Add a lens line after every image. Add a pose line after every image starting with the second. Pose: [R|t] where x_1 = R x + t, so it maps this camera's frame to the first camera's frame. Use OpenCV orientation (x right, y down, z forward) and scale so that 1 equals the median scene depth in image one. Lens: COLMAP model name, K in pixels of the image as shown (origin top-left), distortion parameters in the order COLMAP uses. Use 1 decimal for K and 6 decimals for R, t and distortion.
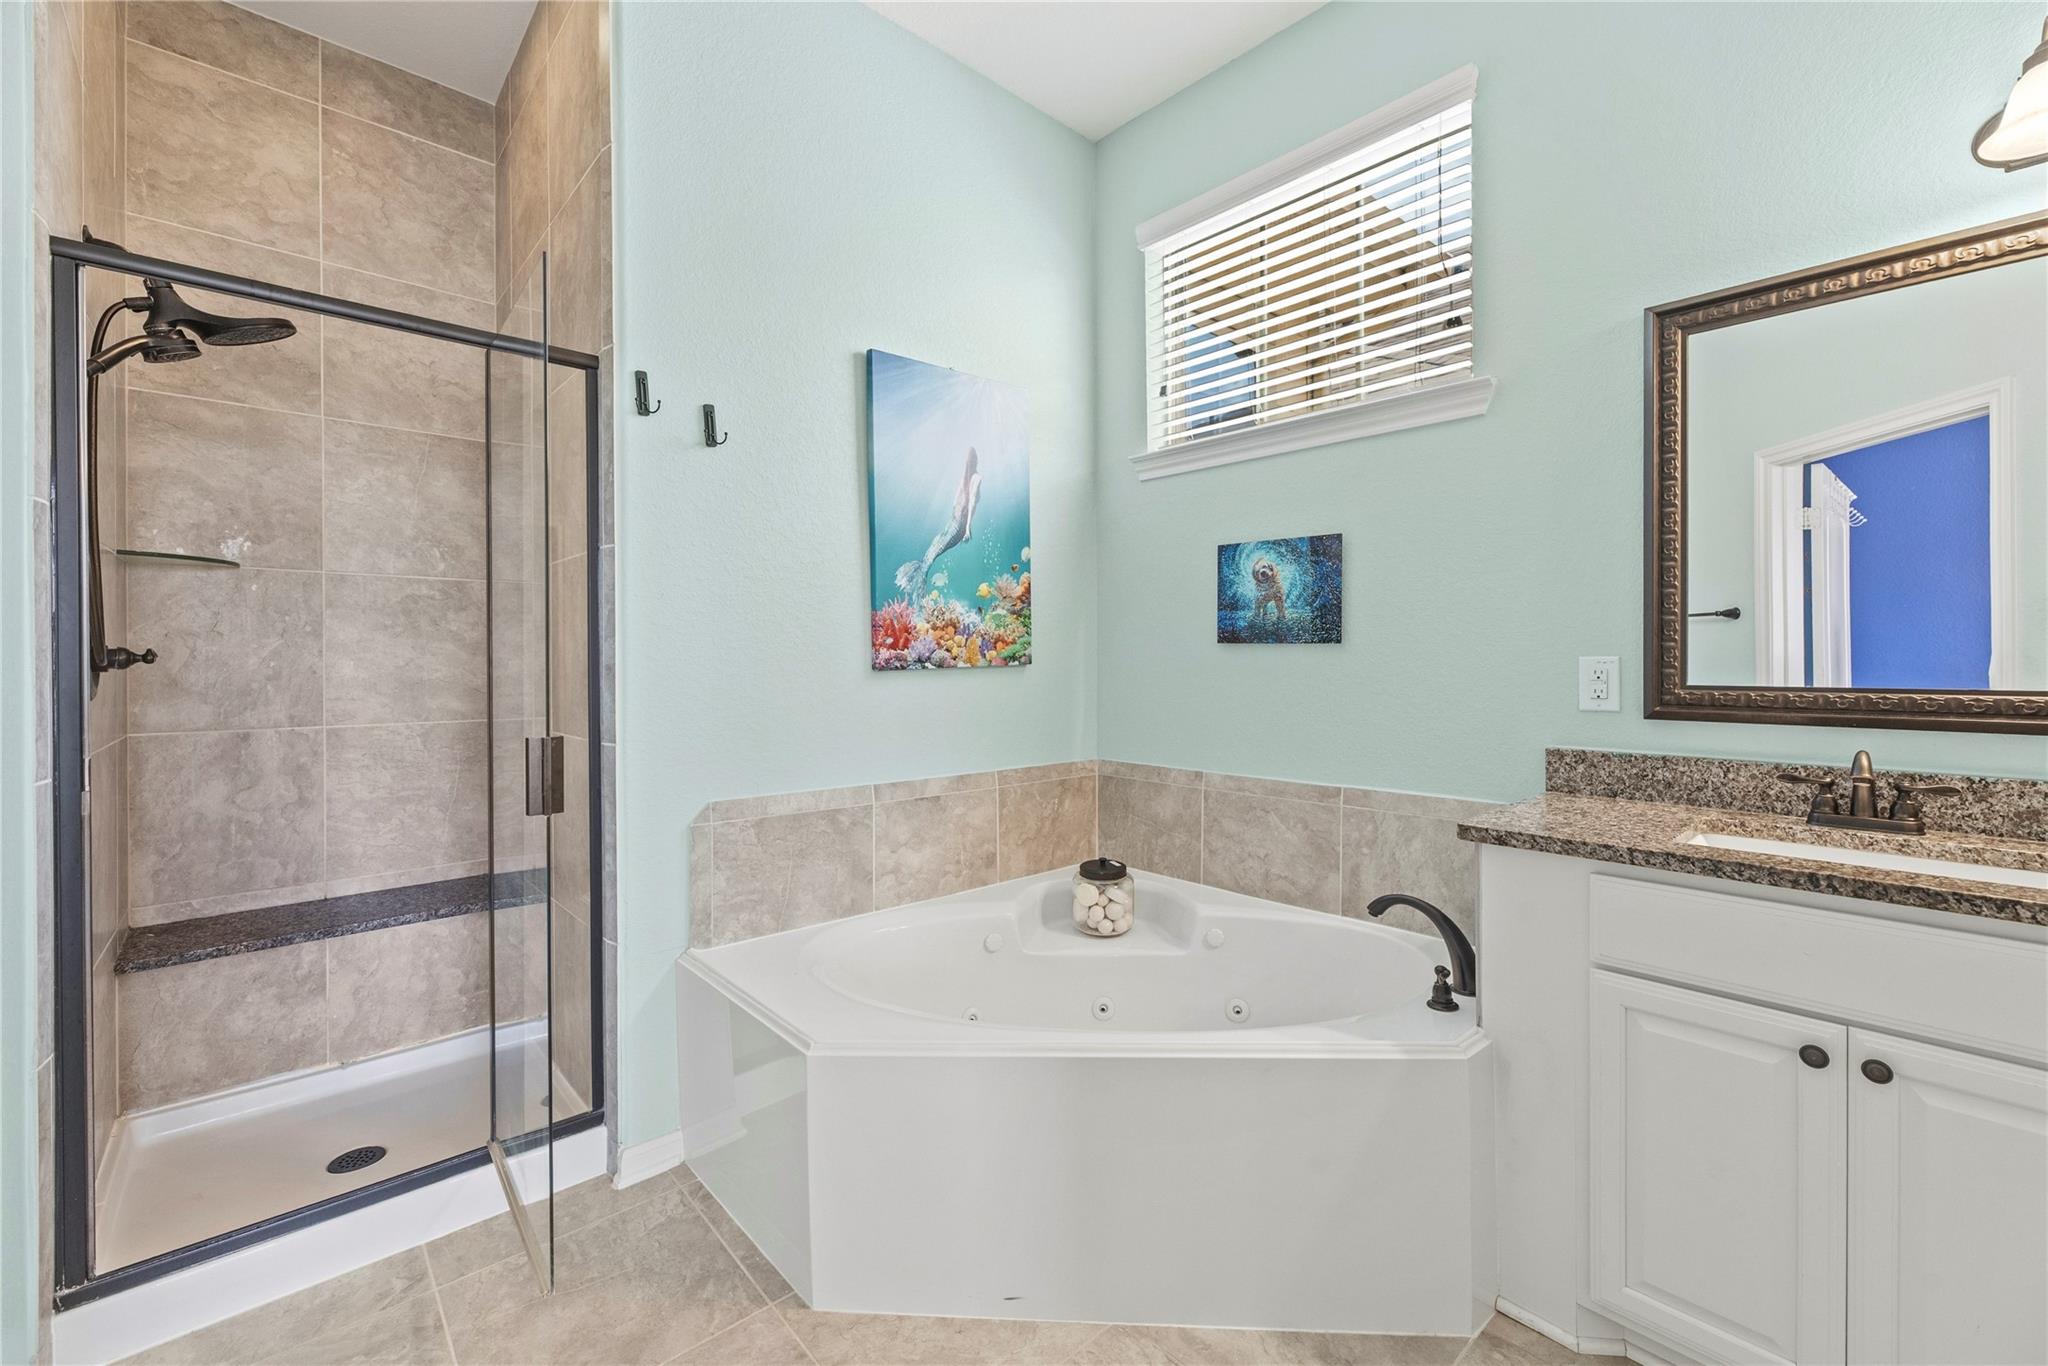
lens RADIAL K [[855.1, 0, 1032.5], [0, 855.1, 668.5], [0, 0, 1]] dist [-0.001611, -0.000368]
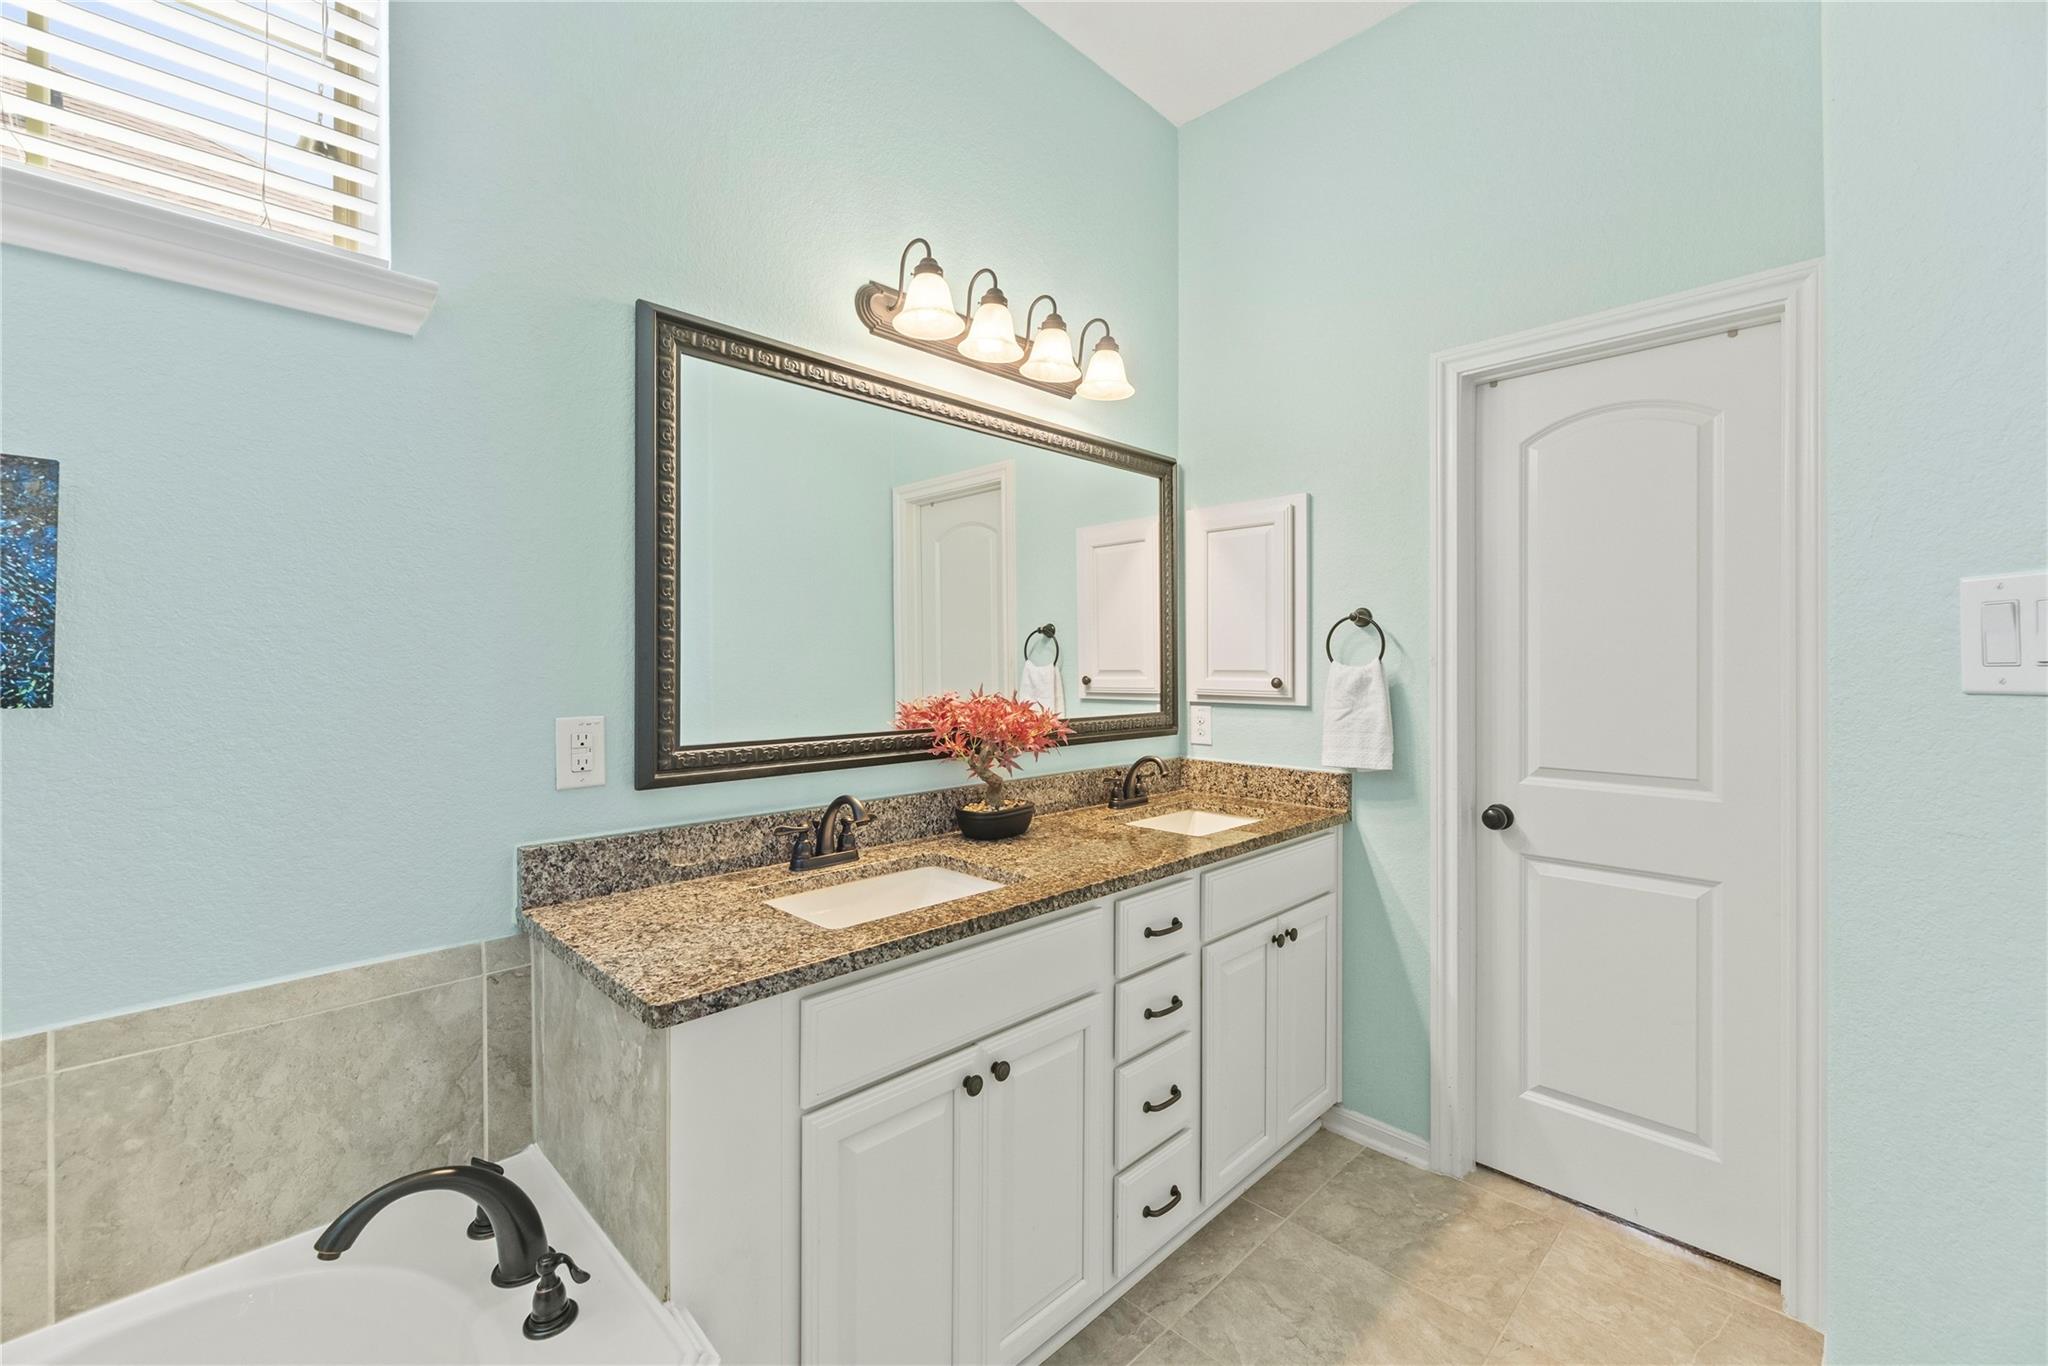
lens RADIAL K [[855.1, 0, 1027.7], [0, 855.1, 657.3], [0, 0, 1]] dist [-0.001611, -0.000368]
pose [[-0.040629, 0.004829, 0.999163, -0.132736], [0.008496, 0.999954, -0.004487, -0.064125], [-0.999138, 0.008307, -0.040668, 0.663665]]
